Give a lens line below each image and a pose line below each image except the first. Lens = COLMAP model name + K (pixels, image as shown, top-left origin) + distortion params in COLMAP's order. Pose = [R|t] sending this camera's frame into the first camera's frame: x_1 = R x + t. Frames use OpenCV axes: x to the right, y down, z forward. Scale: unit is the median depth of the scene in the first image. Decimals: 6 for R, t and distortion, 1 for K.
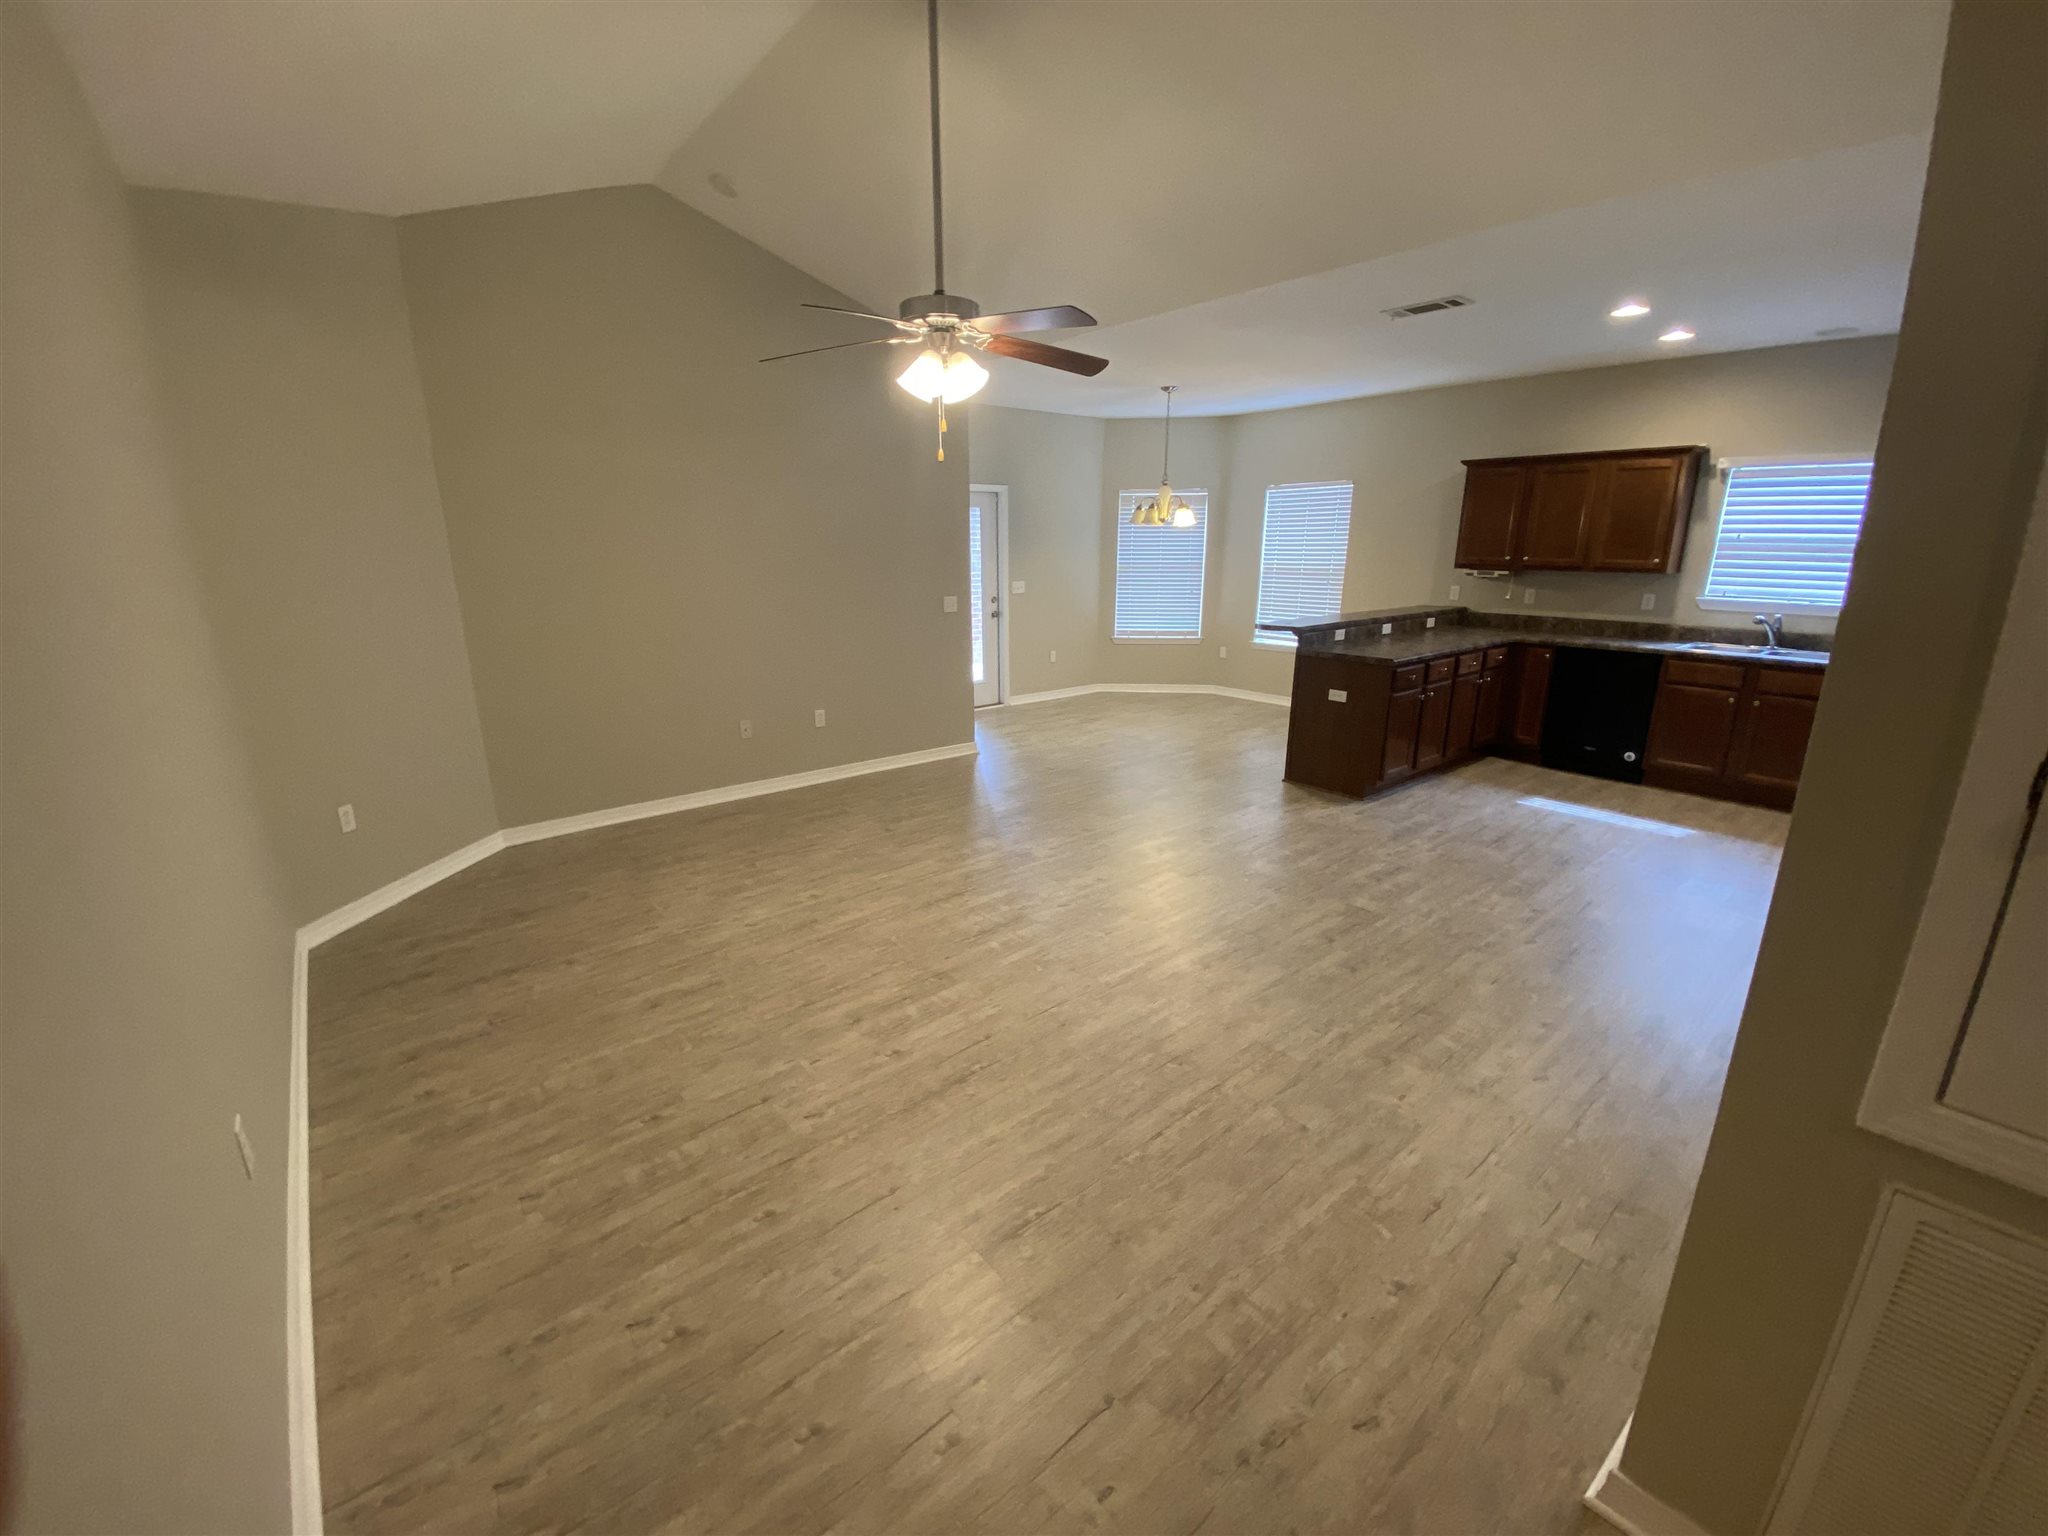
lens RADIAL K [[827.9, 0, 1024.8], [0, 827.9, 767.9], [0, 0, 1]] dist [0.024178, -0.023498]
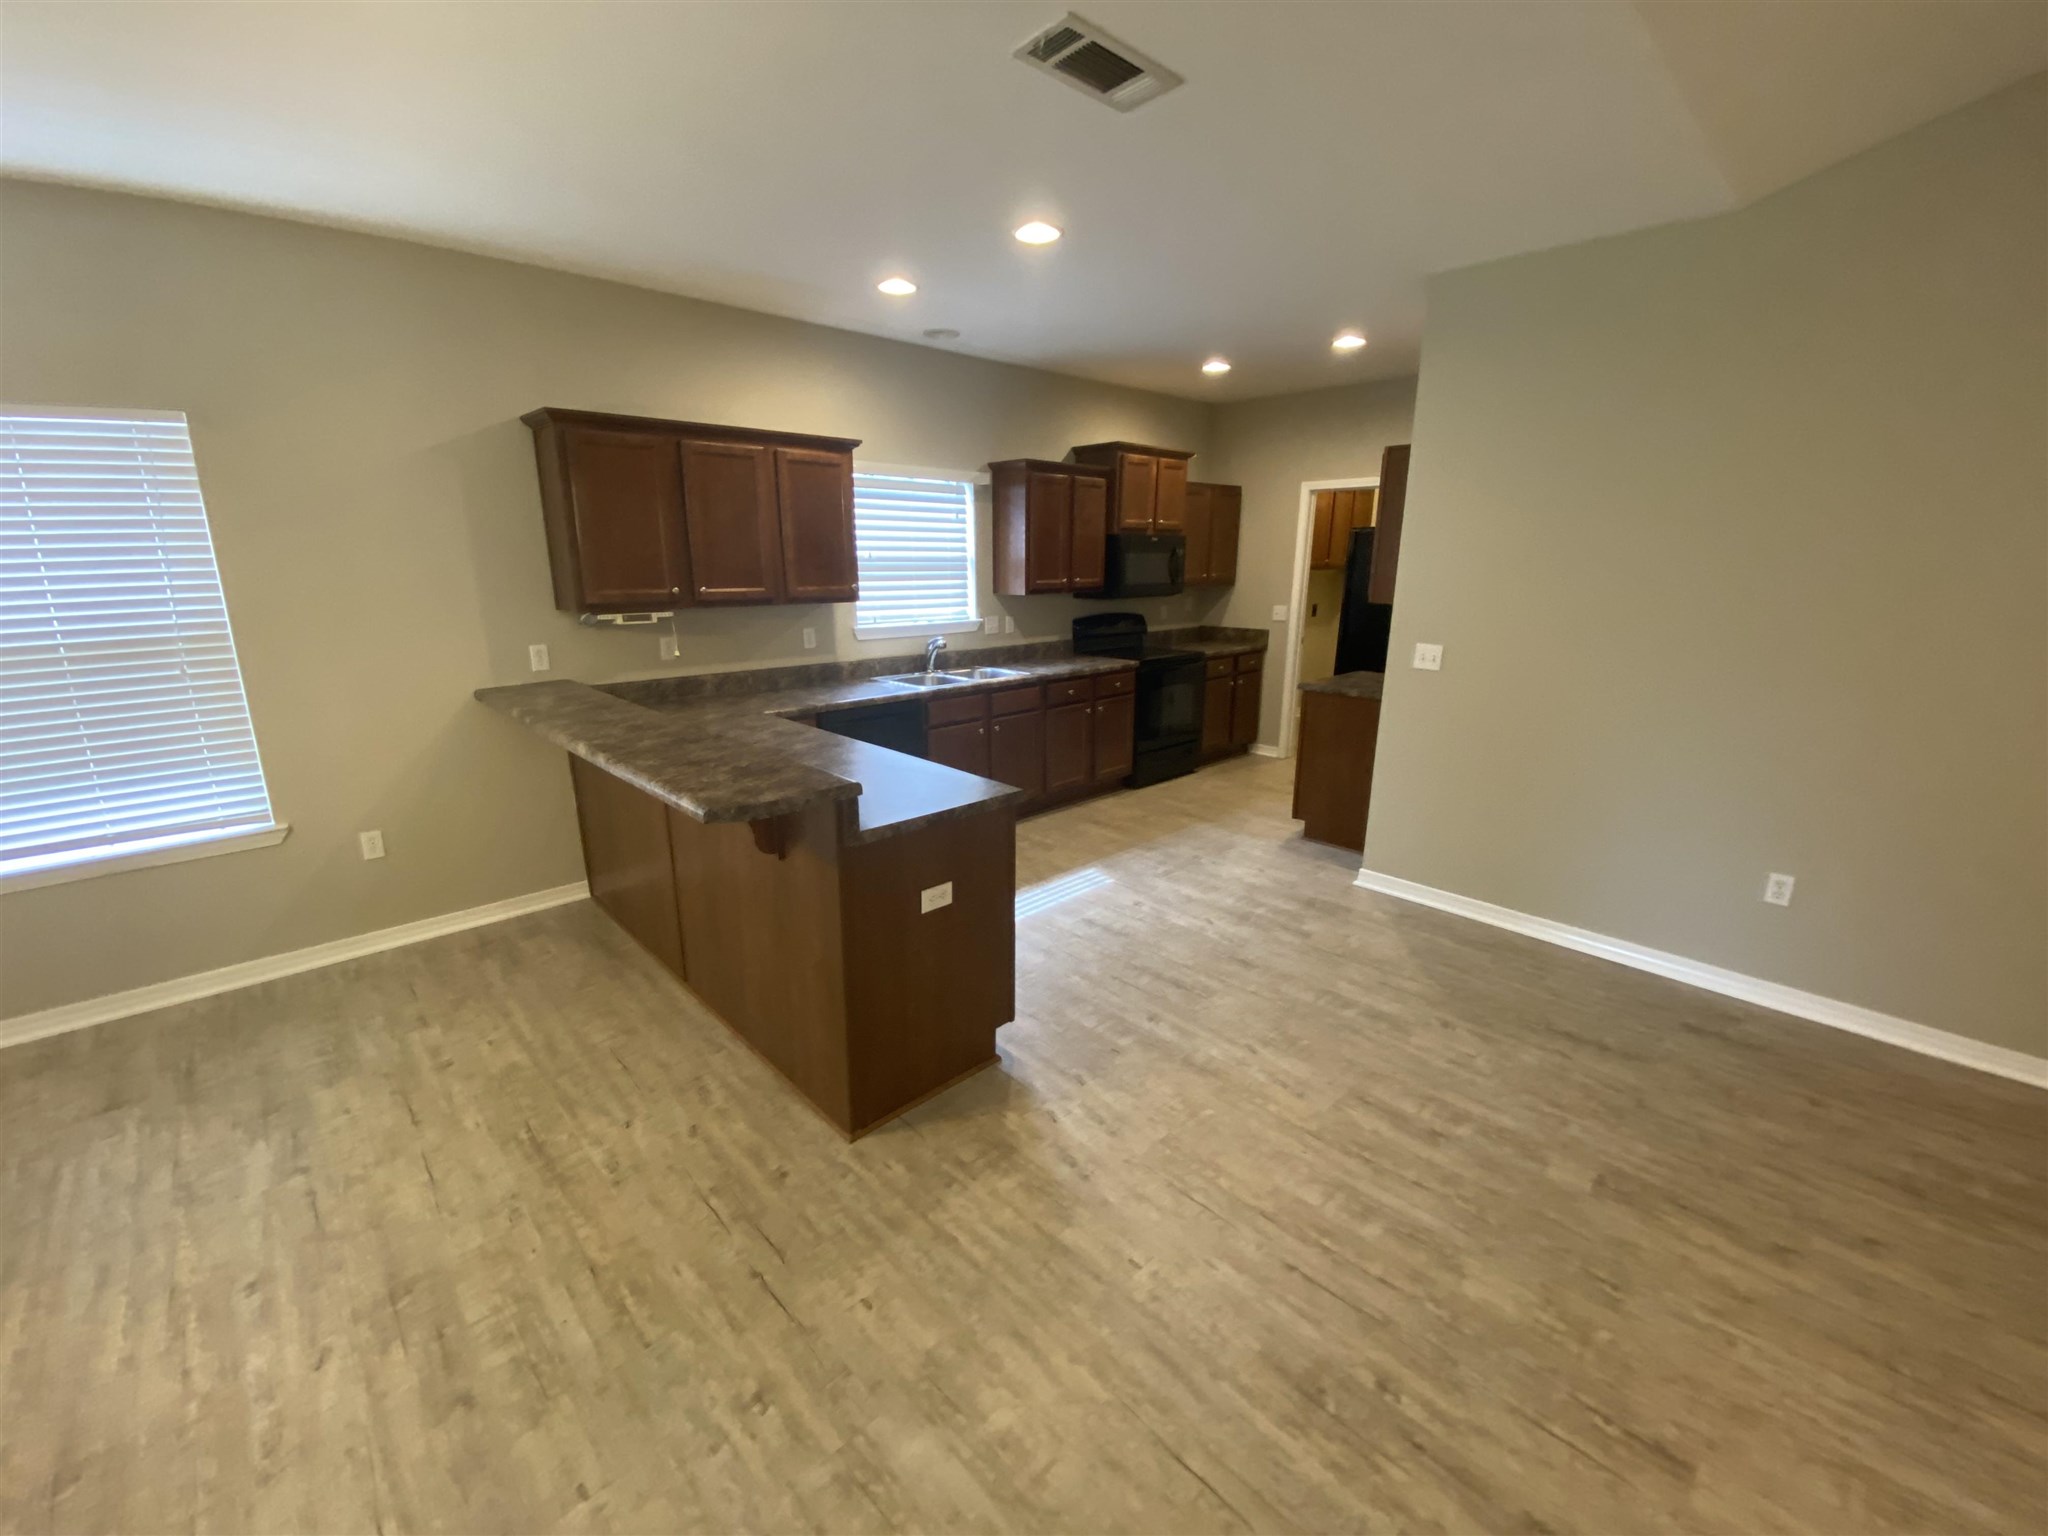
lens RADIAL K [[827.9, 0, 1024.8], [0, 827.9, 767.9], [0, 0, 1]] dist [0.024178, -0.023498]
pose [[-0.047269, -0.247375, 0.967766, -0.090281], [0.267584, 0.930303, 0.250869, -0.448077], [-0.962374, 0.270817, 0.022219, 1.615875]]
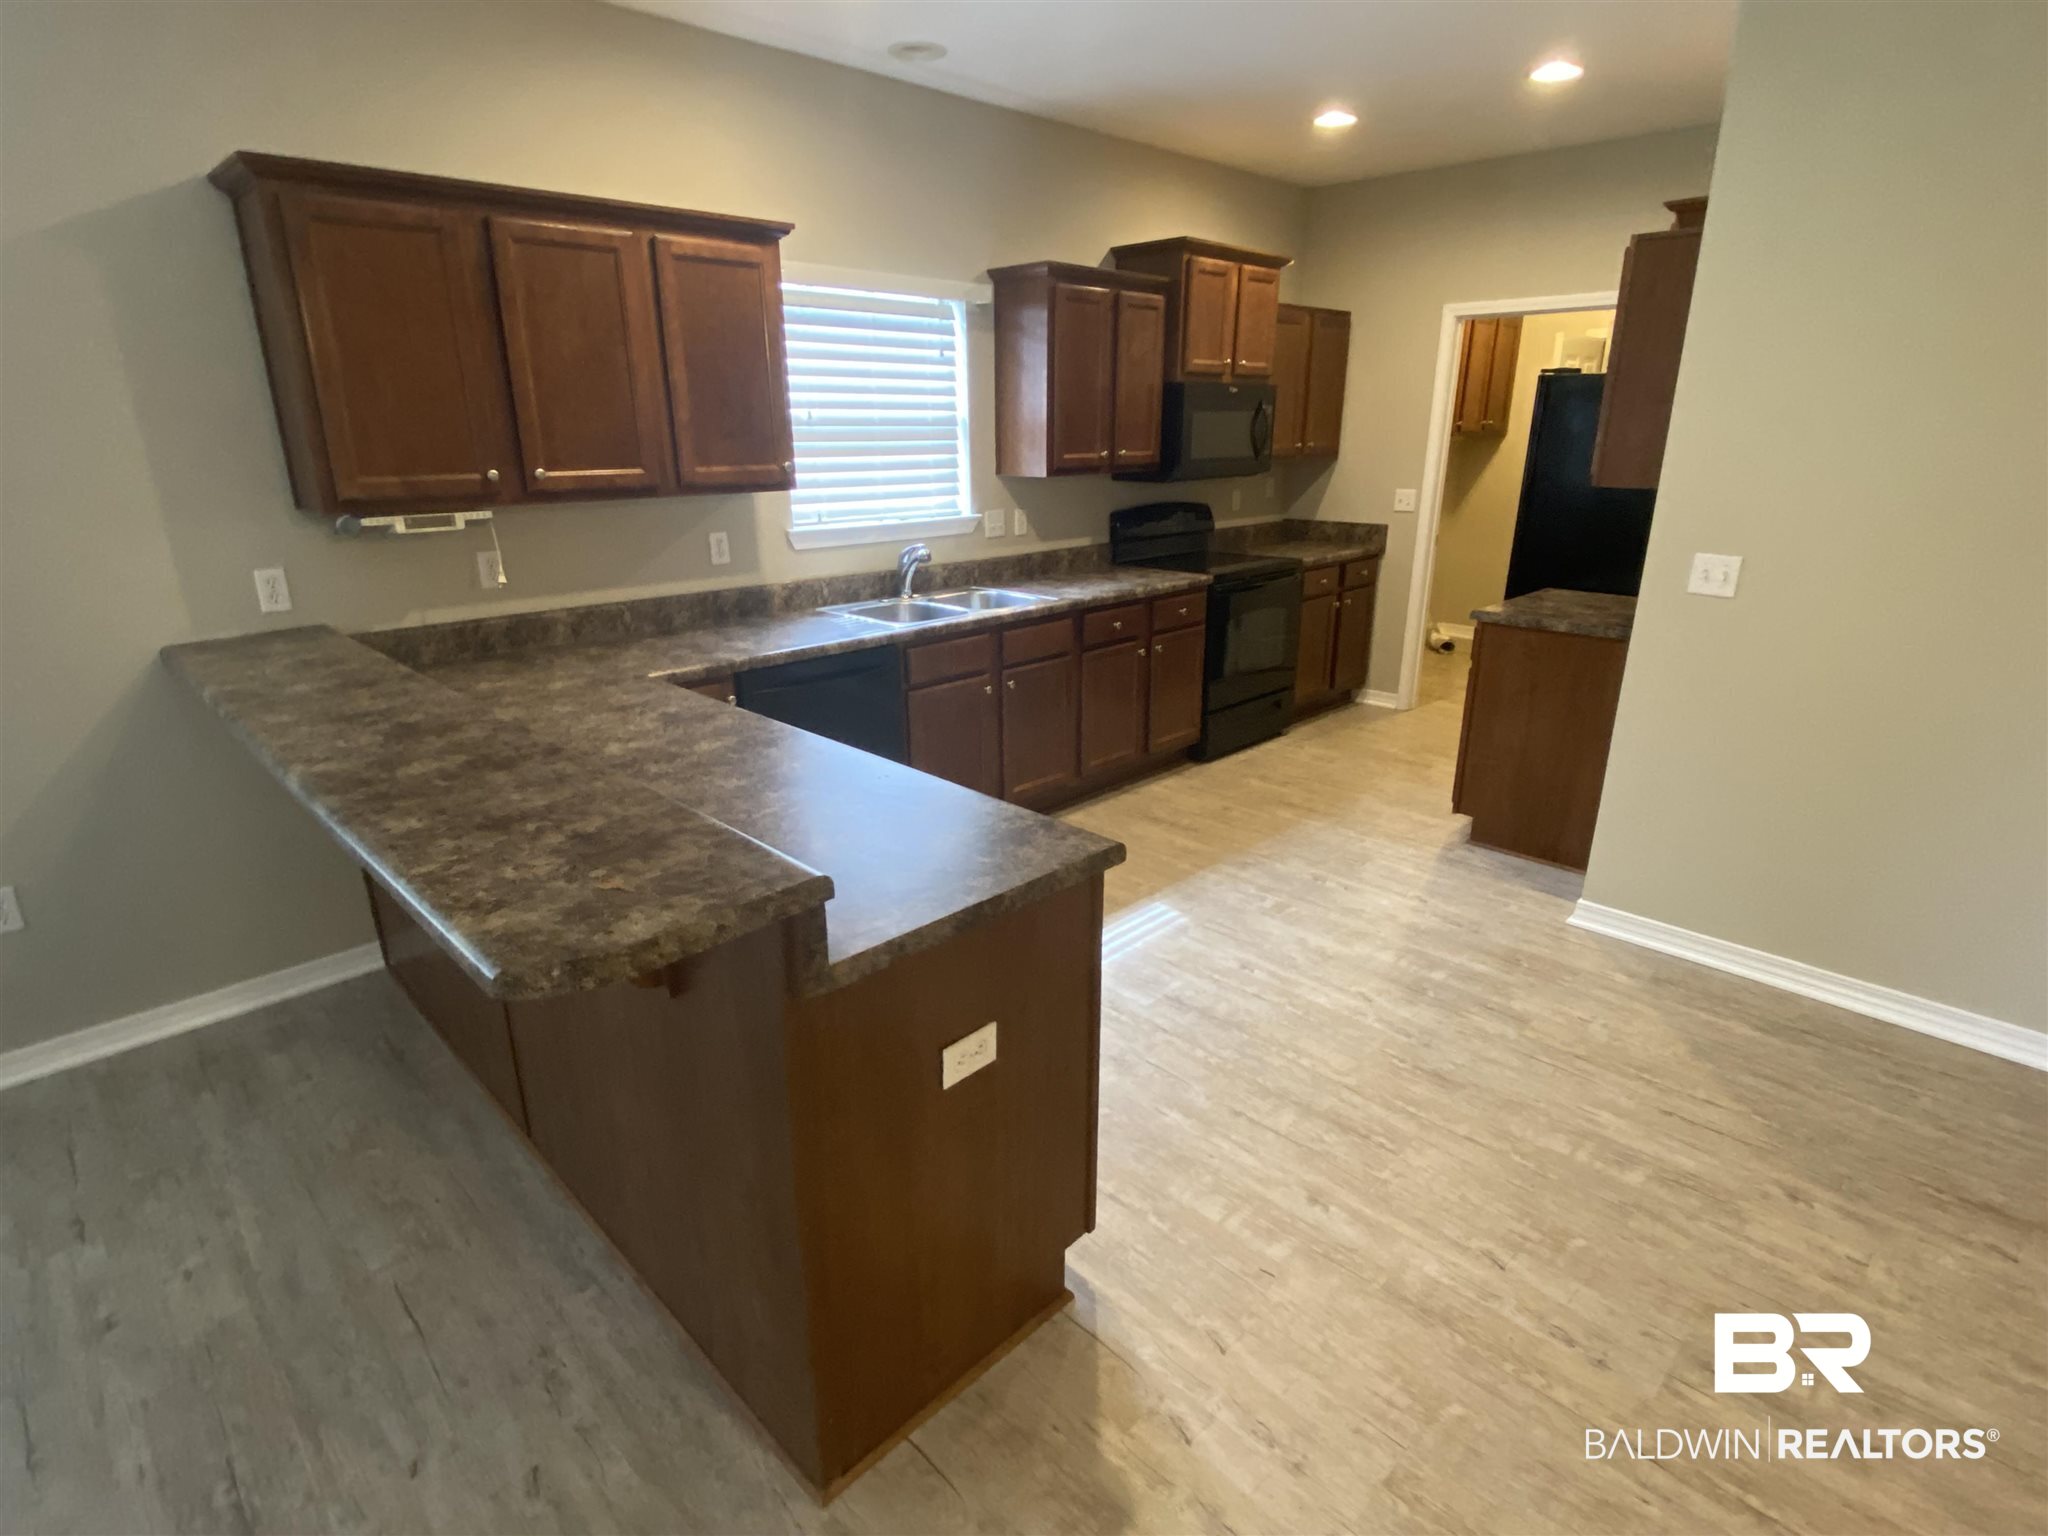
lens RADIAL K [[1038.2, 0, 1020.1], [0, 1038.2, 771.7], [0, 0, 1]] dist [0.011083, -0.011992]
pose [[-0.069883, -0.316715, 0.945943, 0.196051], [0.273106, 0.905957, 0.323504, -0.454033], [-0.959442, 0.280950, 0.023186, 1.671540]]
